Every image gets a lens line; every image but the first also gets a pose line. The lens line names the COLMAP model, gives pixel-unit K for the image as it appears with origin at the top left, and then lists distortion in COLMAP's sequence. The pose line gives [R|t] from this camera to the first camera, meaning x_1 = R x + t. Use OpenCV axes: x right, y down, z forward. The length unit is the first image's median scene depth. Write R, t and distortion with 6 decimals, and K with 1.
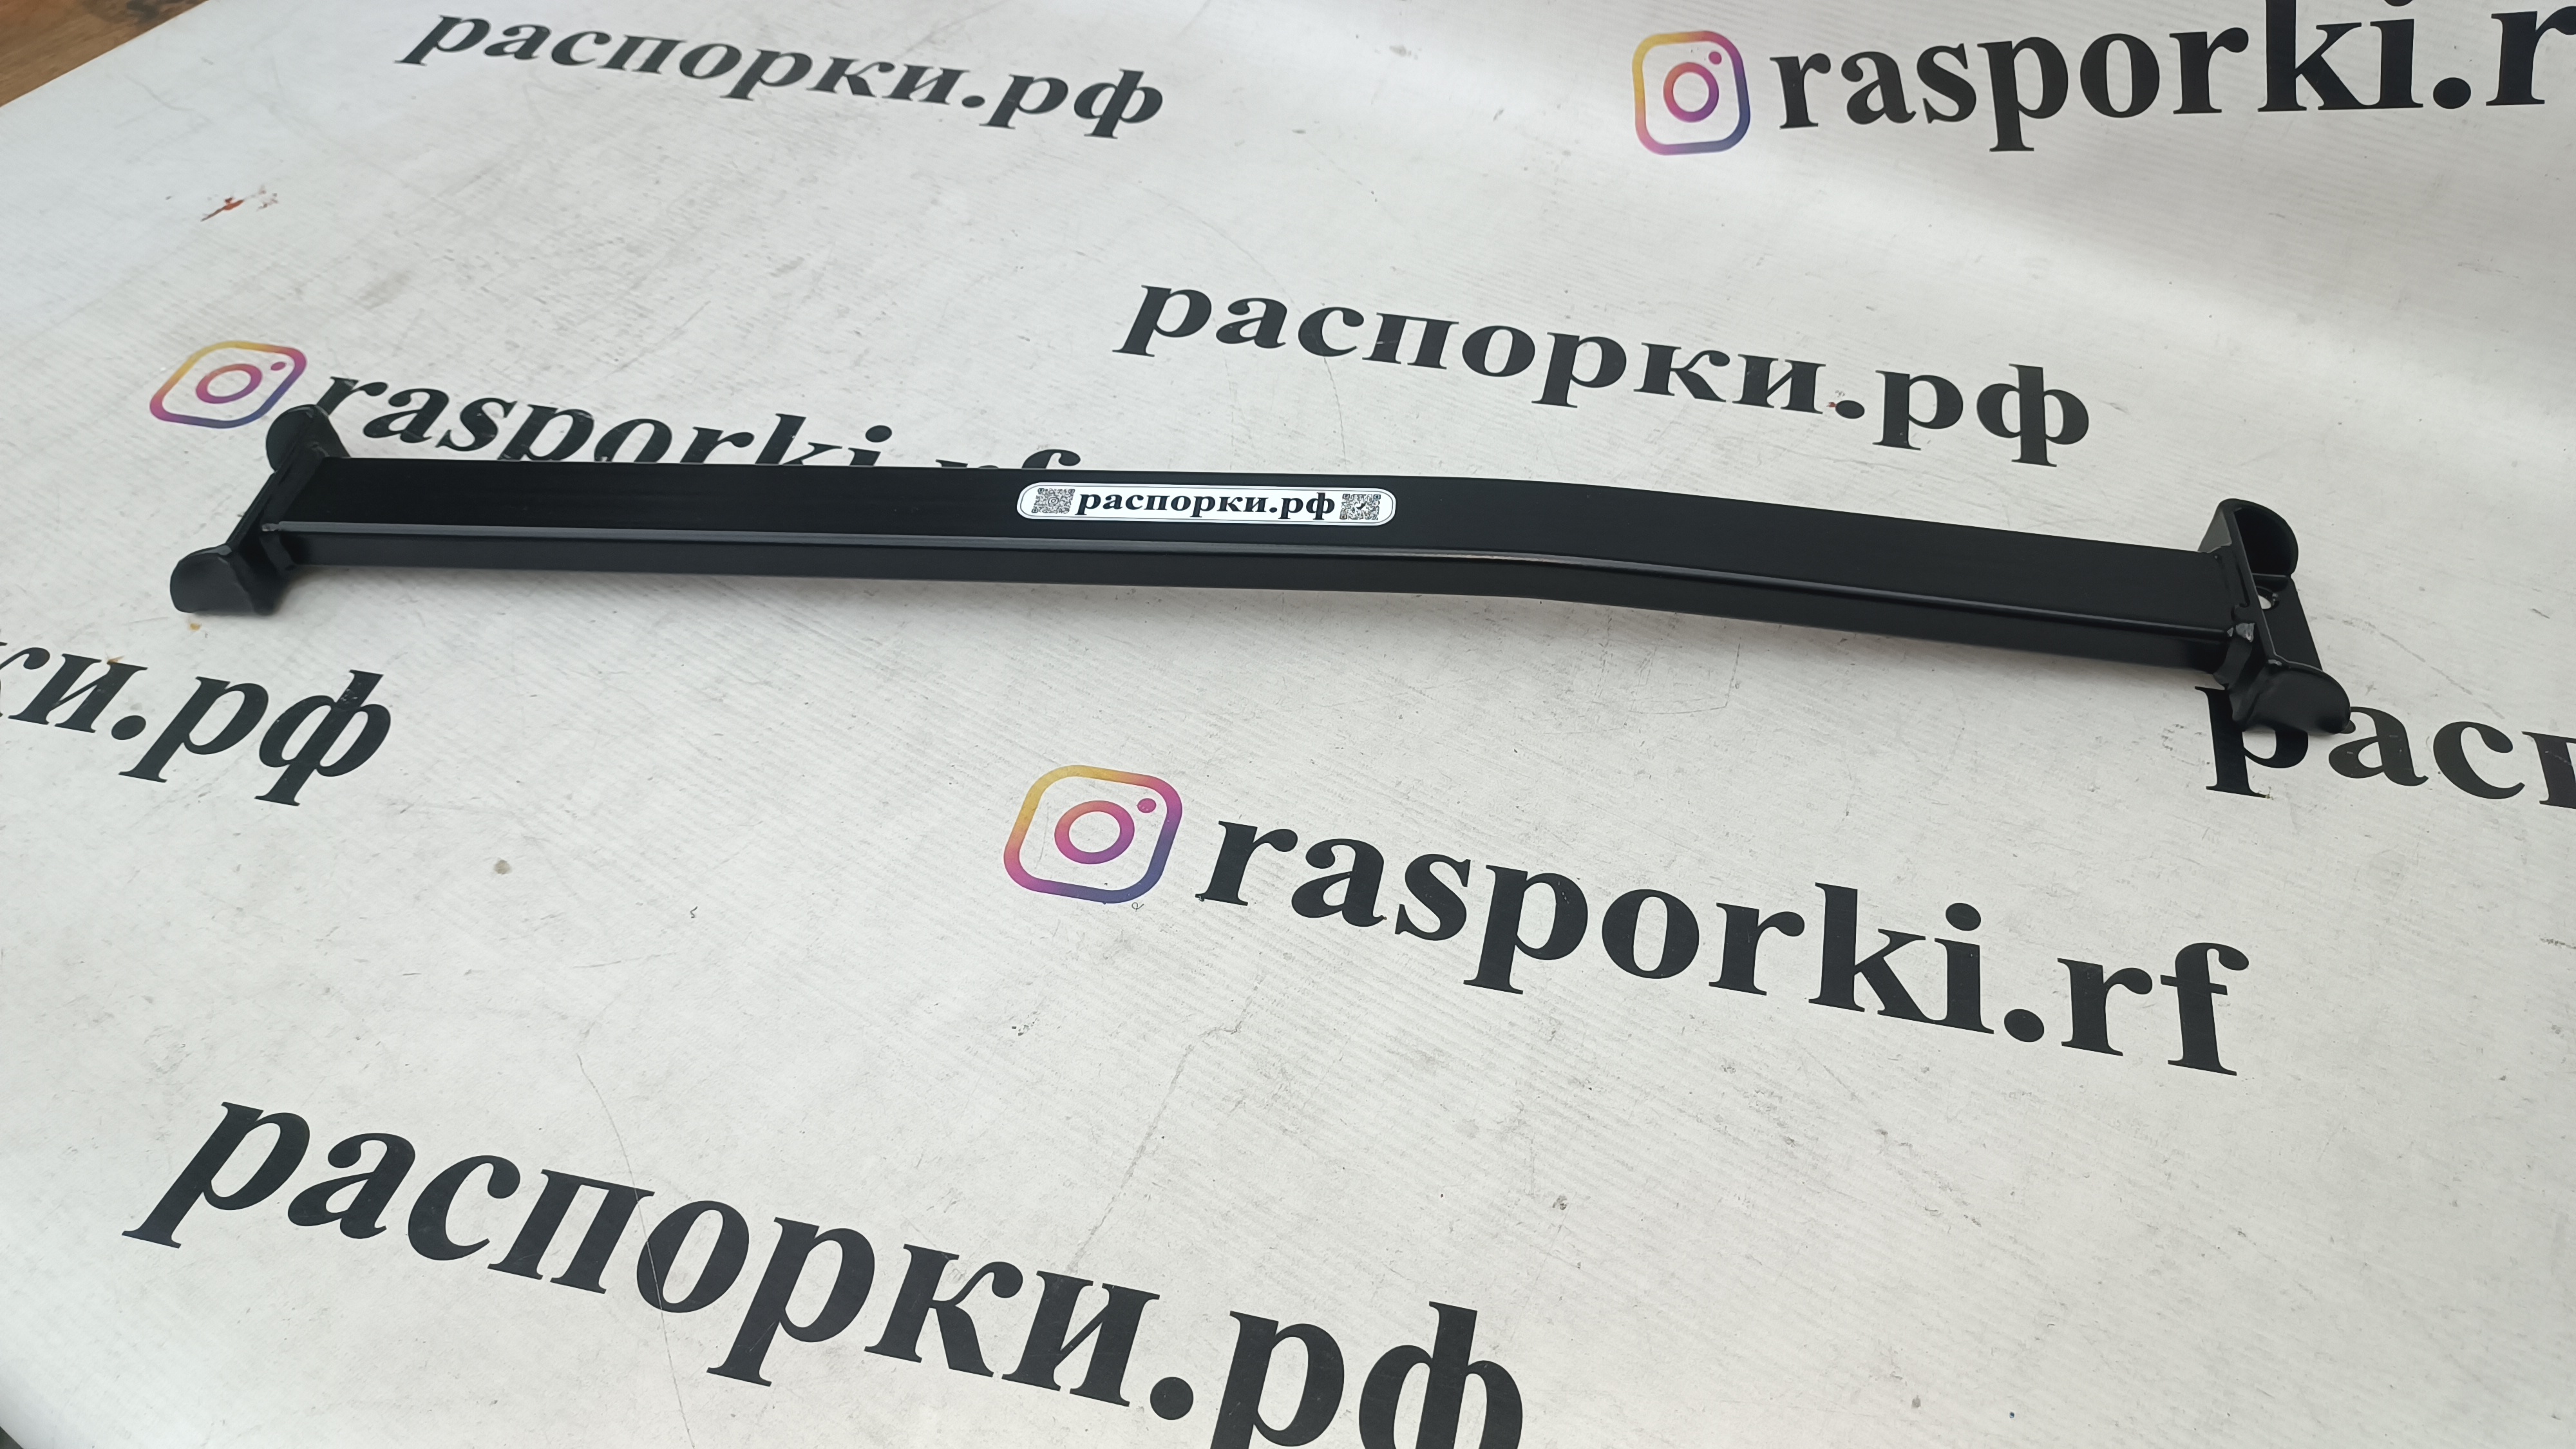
lens RADIAL K [[1912.7, 0, 1279.2], [0, 1912.7, 709.4], [0, 0, 1]] dist [0.009160, -0.018921]
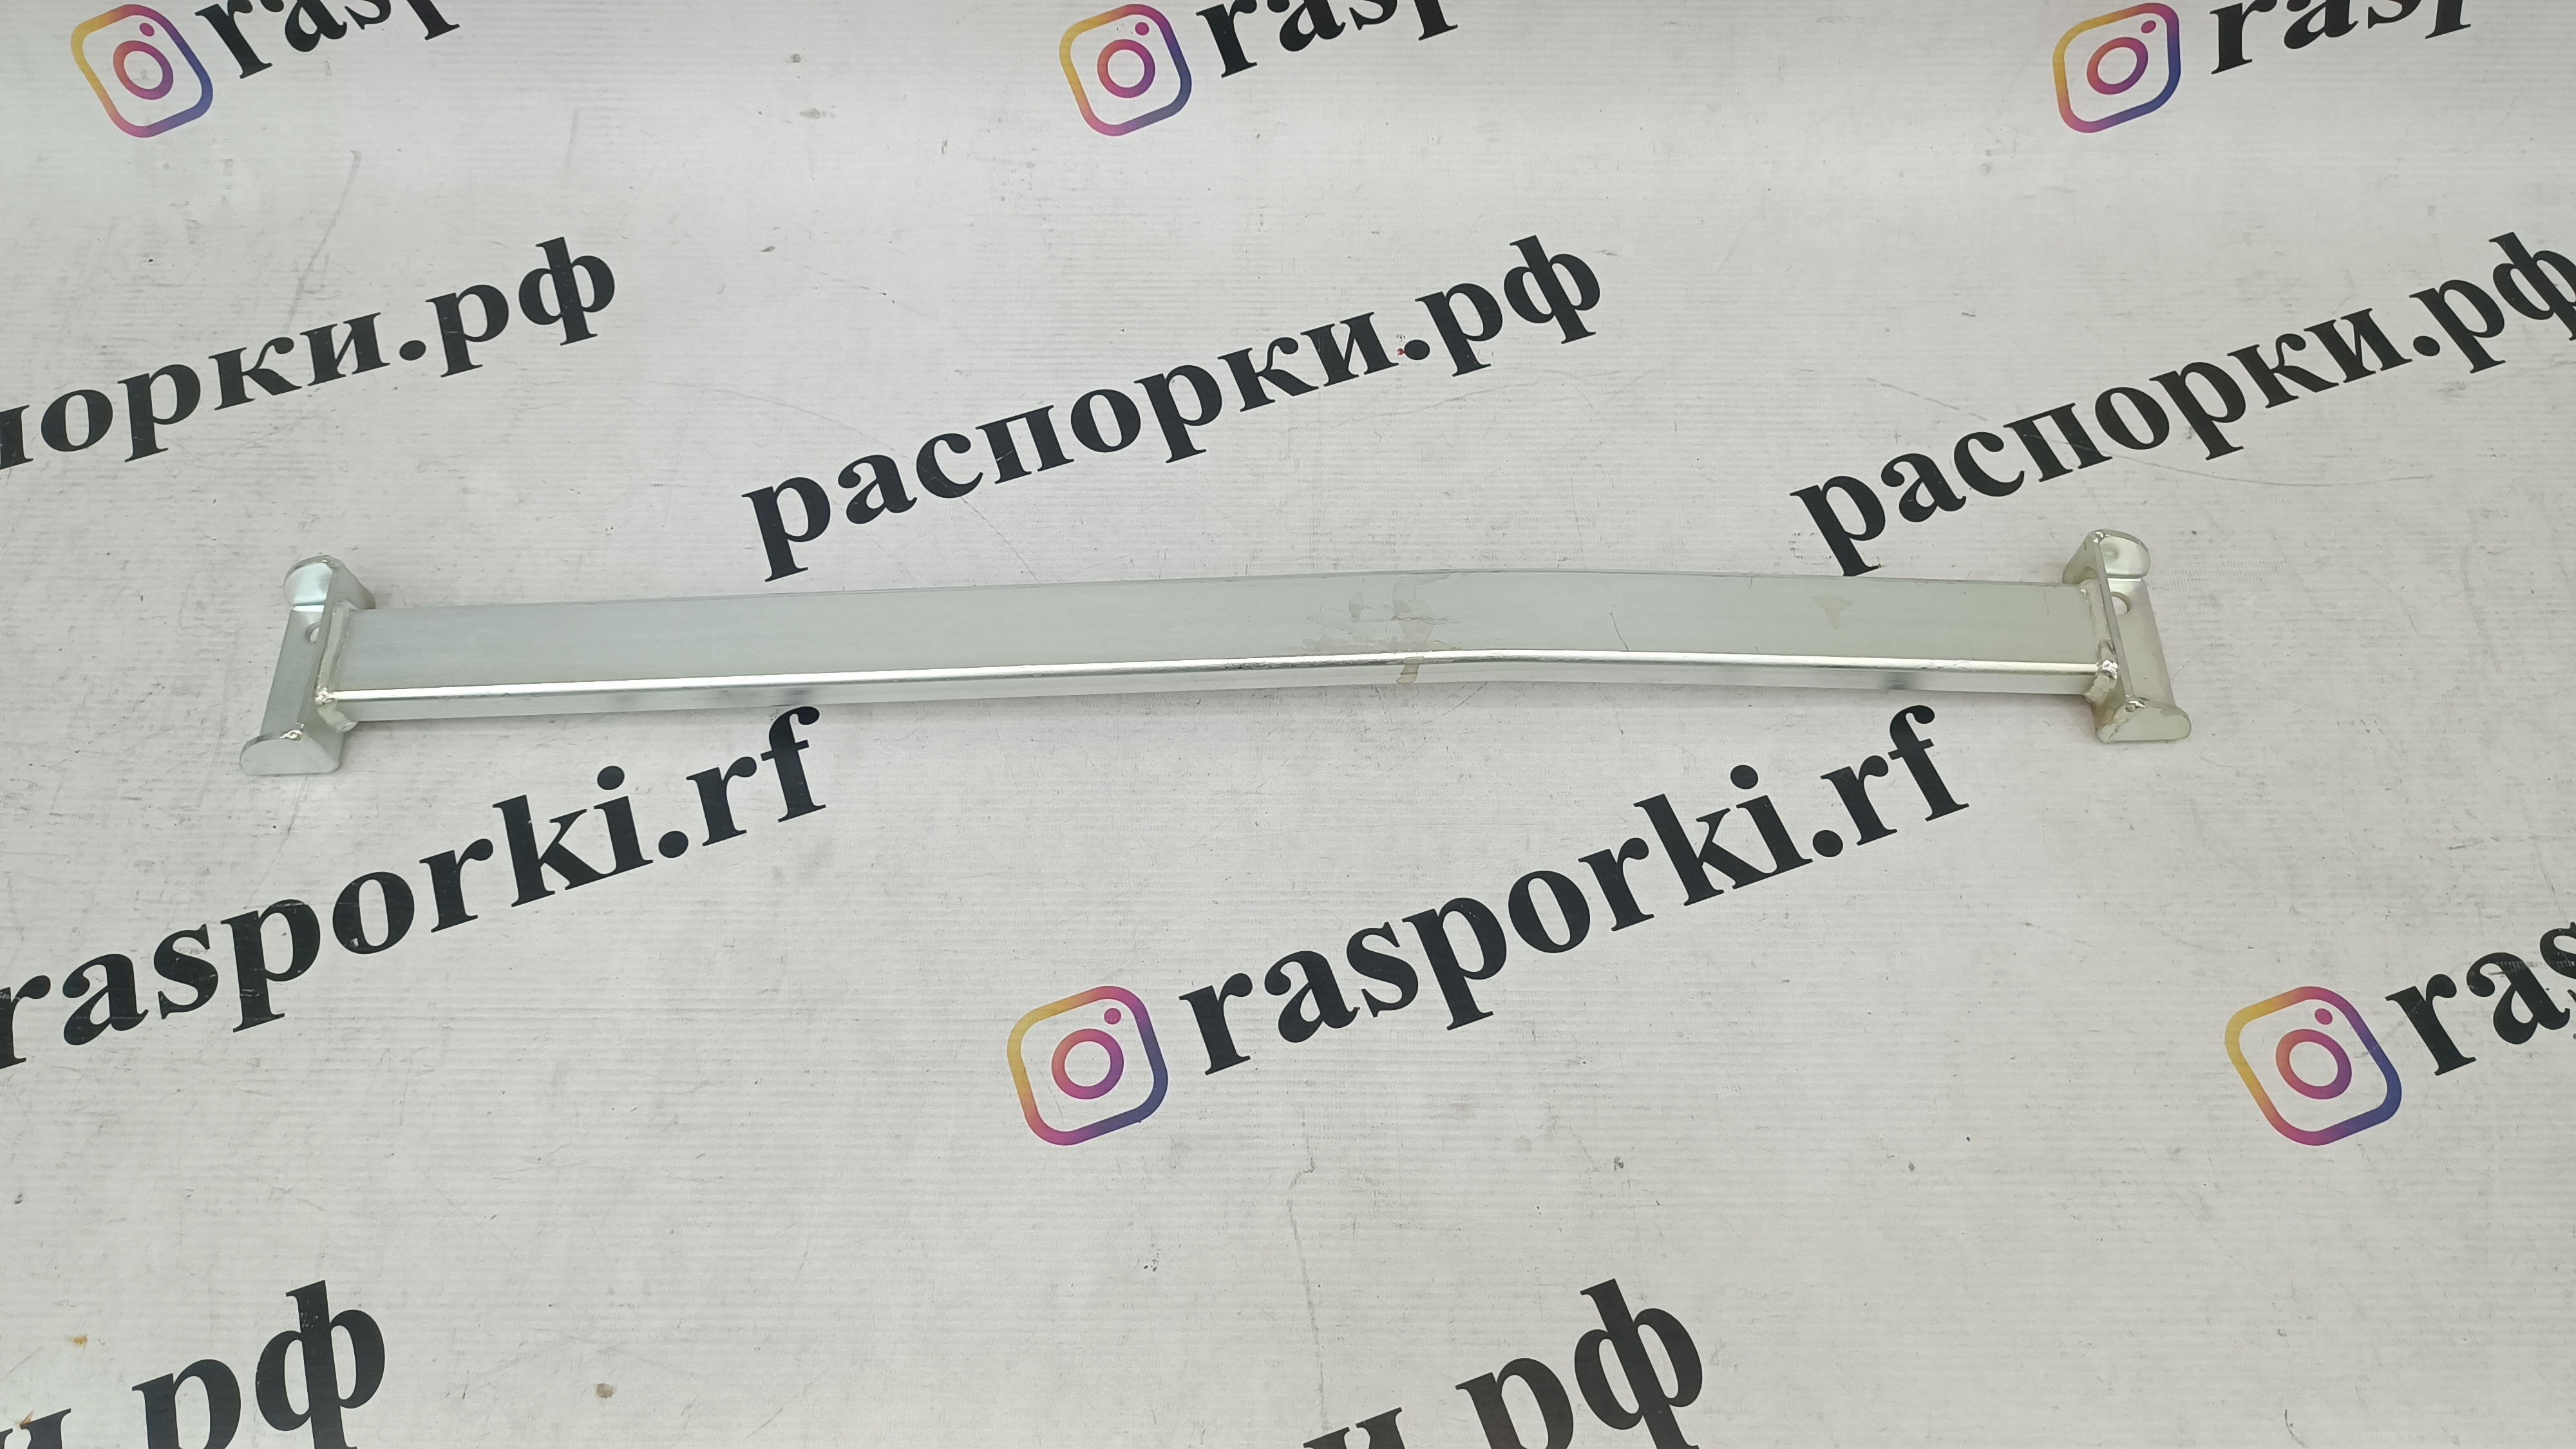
lens RADIAL K [[1912.7, 0, 1285.9], [0, 1912.7, 723.5], [0, 0, 1]] dist [0.009160, -0.018921]
pose [[0.838927, -0.468626, 0.276749, -0.213782], [0.393303, 0.873505, 0.286882, -0.378936], [-0.376182, -0.131827, 0.917120, -0.033551]]
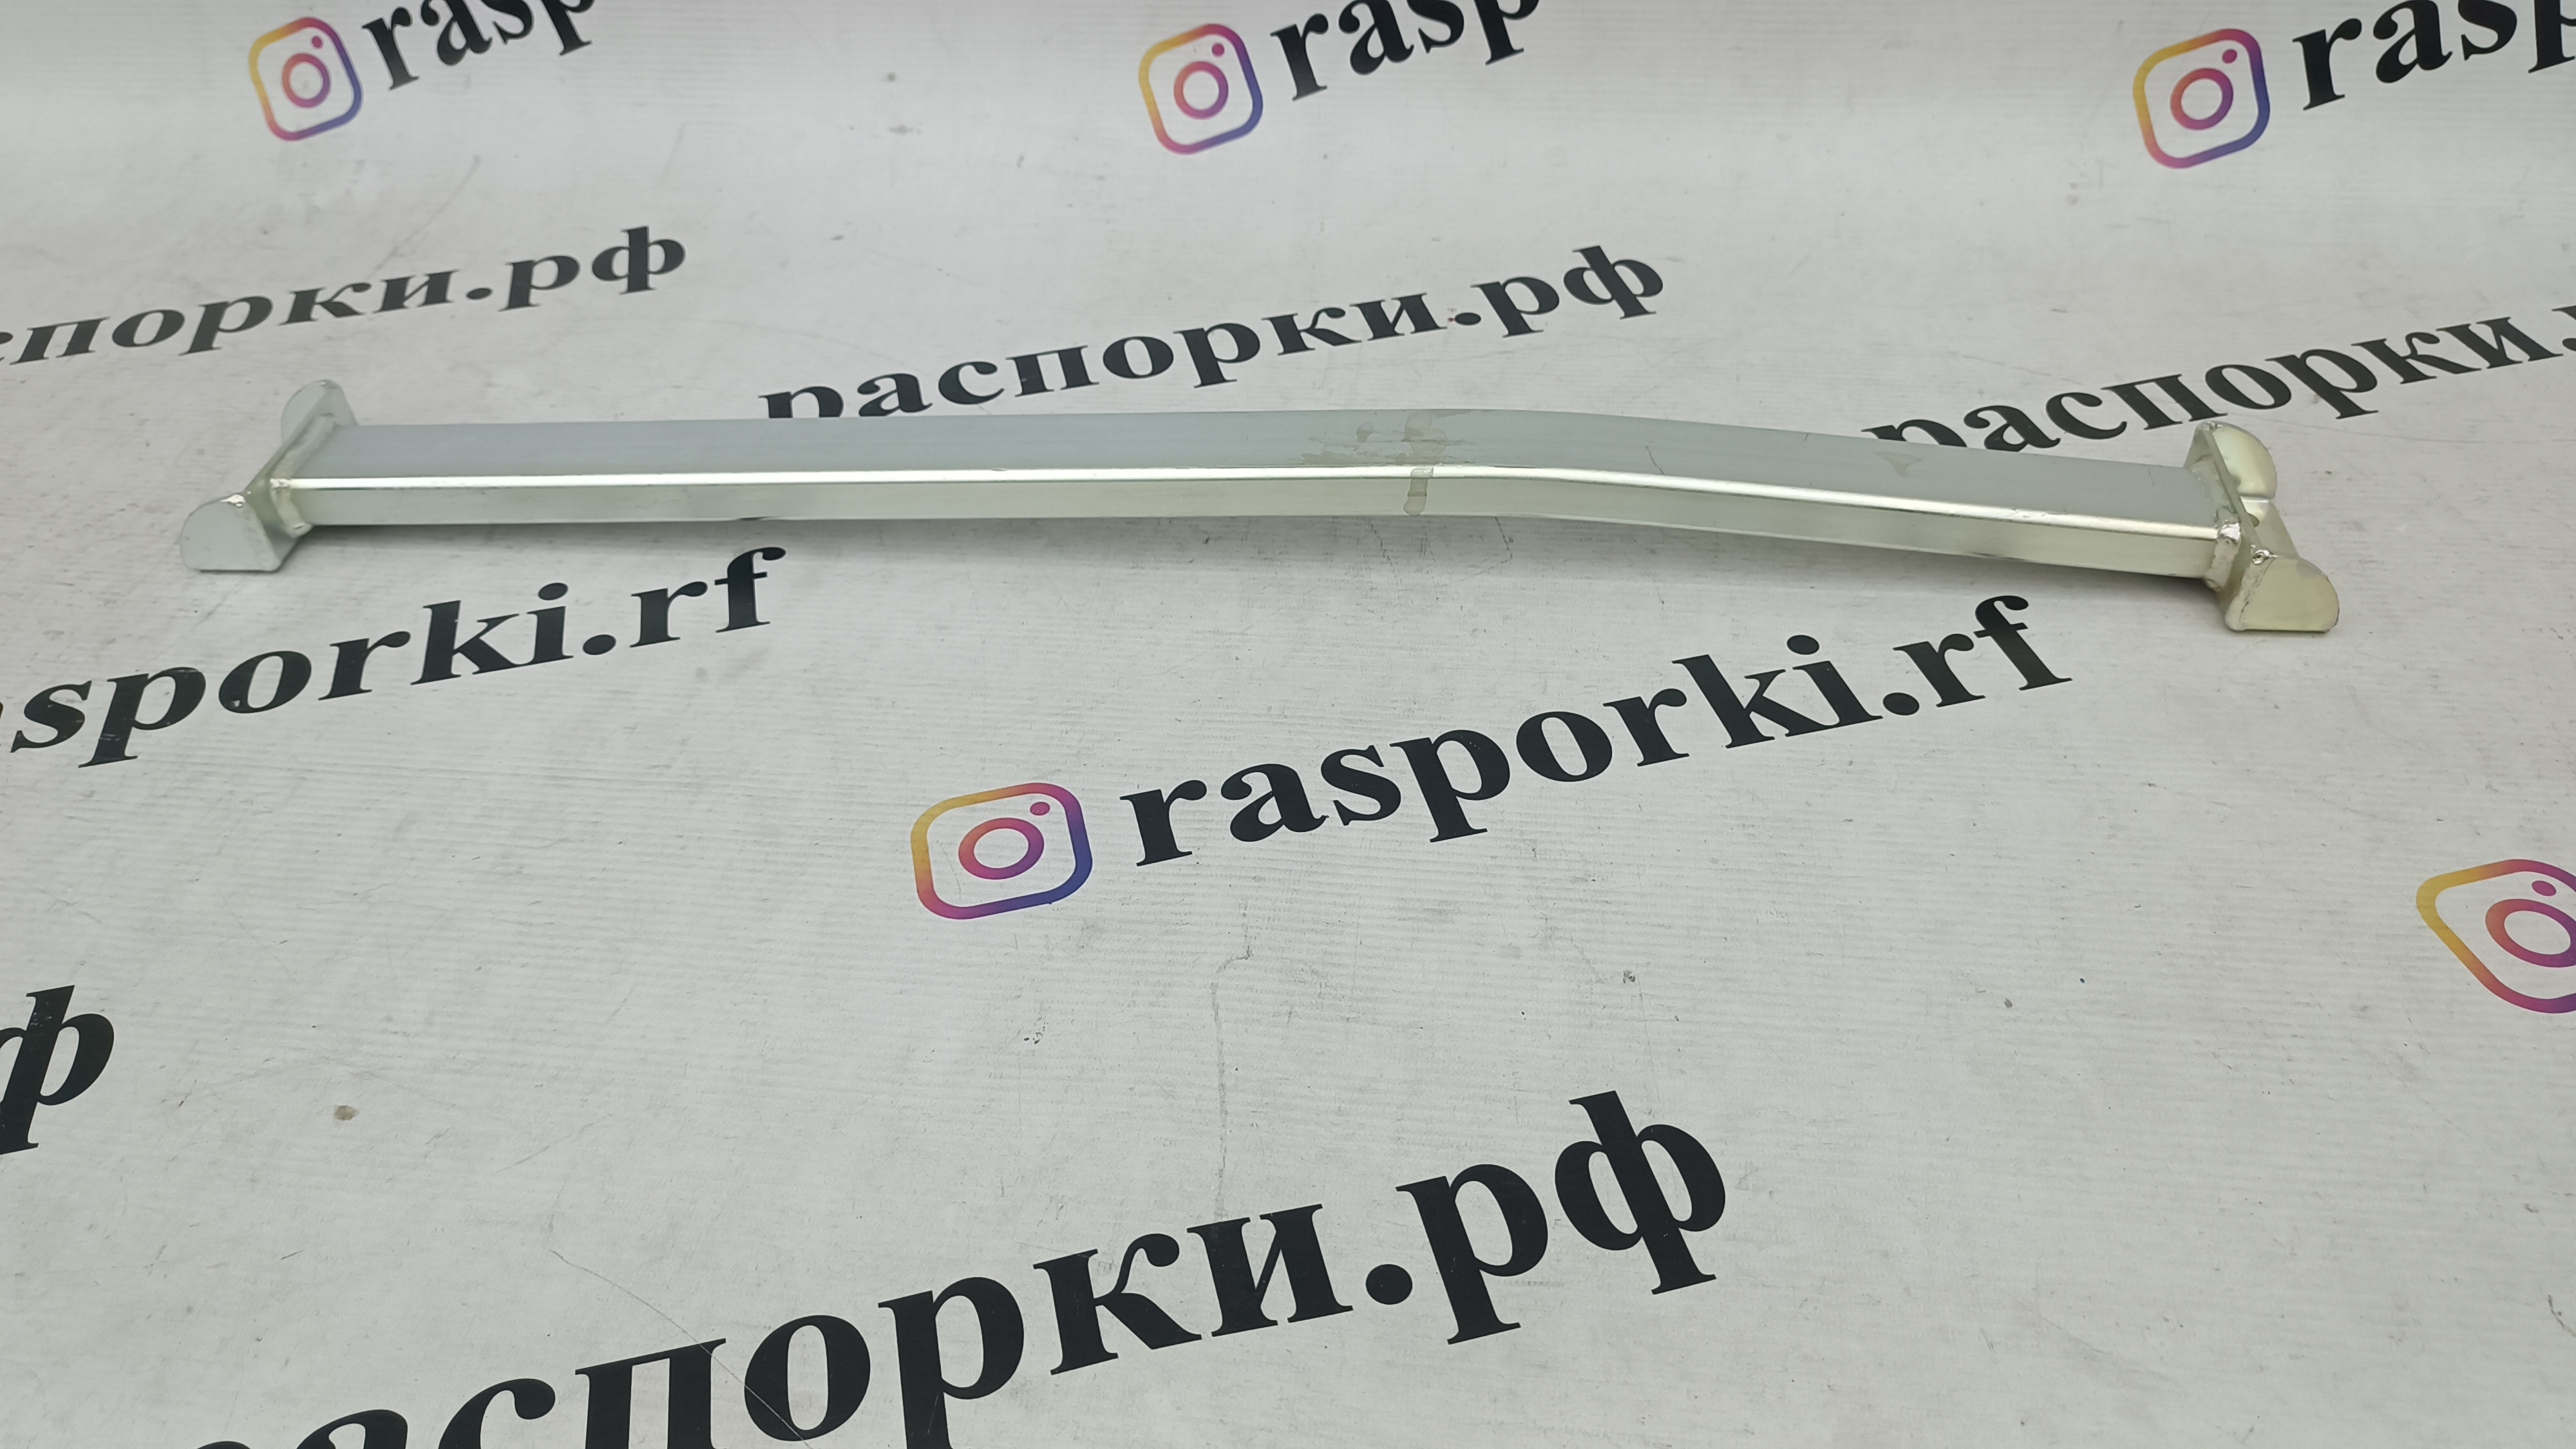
lens RADIAL K [[1912.7, 0, 1288.4], [0, 1912.7, 721.9], [0, 0, 1]] dist [0.009160, -0.018921]
pose [[0.894115, -0.298175, 0.334140, -0.264510], [0.341764, 0.936473, -0.078838, 0.127801], [-0.289405, 0.184687, 0.939221, 0.066936]]
